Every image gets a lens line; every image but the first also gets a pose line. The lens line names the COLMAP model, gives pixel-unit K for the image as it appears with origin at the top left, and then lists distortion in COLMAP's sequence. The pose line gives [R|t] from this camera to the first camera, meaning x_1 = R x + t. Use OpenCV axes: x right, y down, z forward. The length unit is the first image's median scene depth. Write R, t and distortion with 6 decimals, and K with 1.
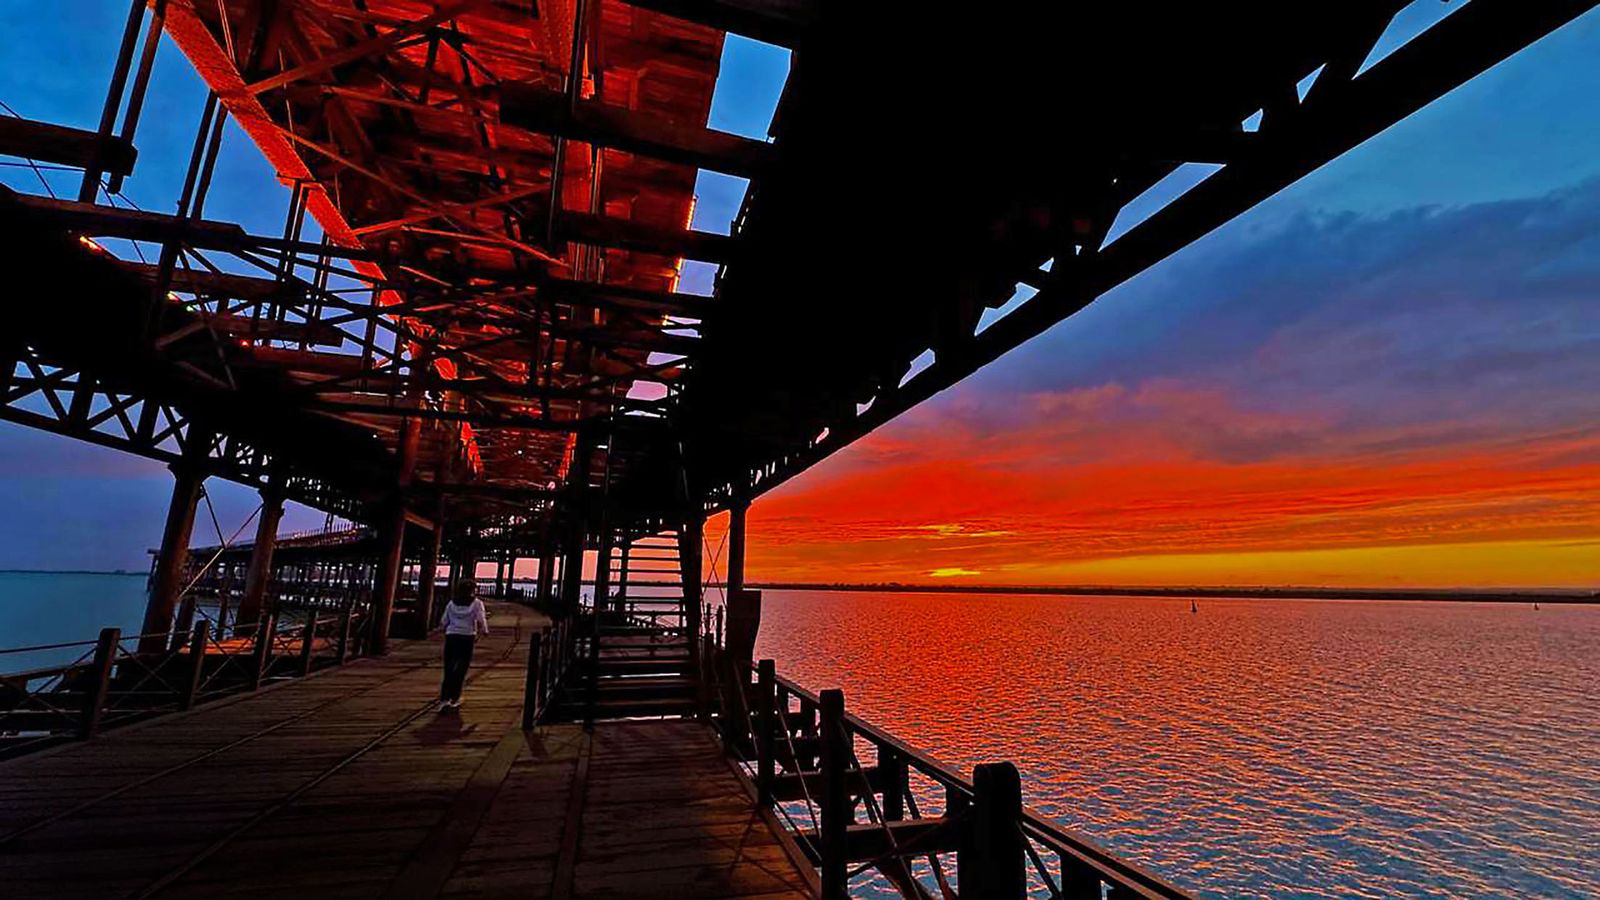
lens RADIAL K [[627.8, 0, 800.0], [0, 627.8, 450.0], [0, 0, 1]] dist [0.001396, 0.000021]
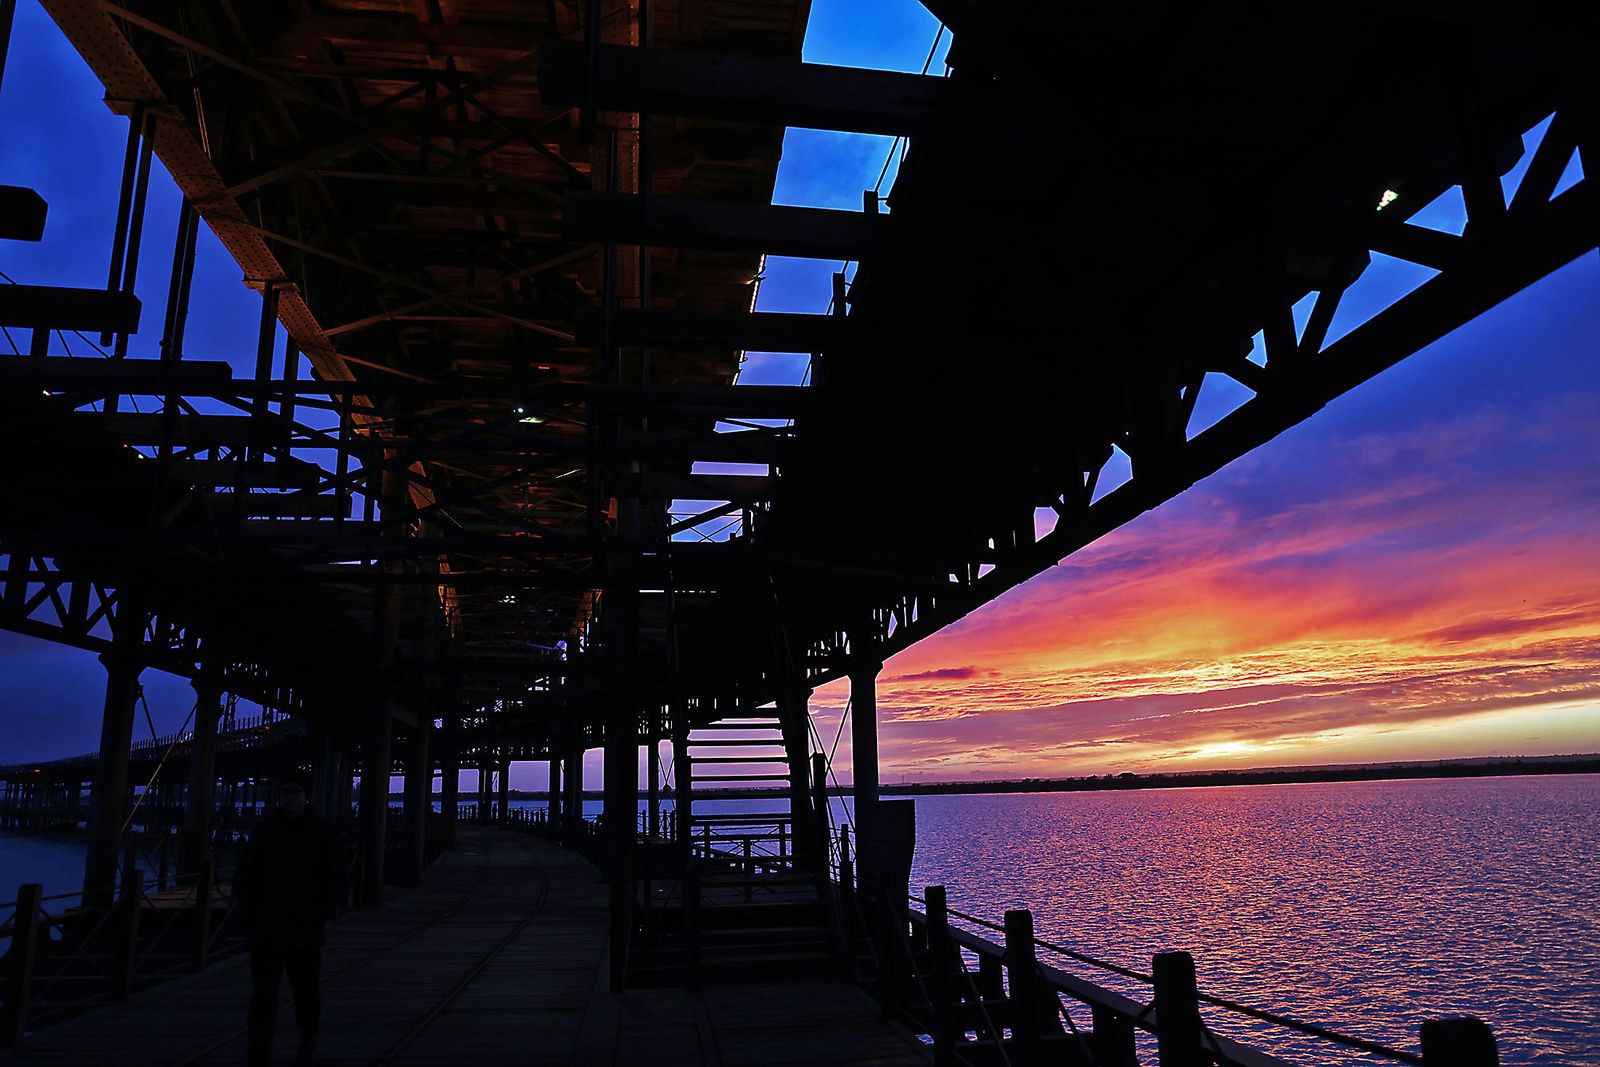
lens RADIAL K [[1135.6, 0, 800.0], [0, 1135.6, 533.5], [0, 0, 1]] dist [-0.070152, 0.005187]
pose [[0.989668, -0.069829, -0.125223, -0.005880], [0.068714, 0.997549, -0.013206, -0.045731], [0.125838, 0.004465, 0.992041, -0.194255]]
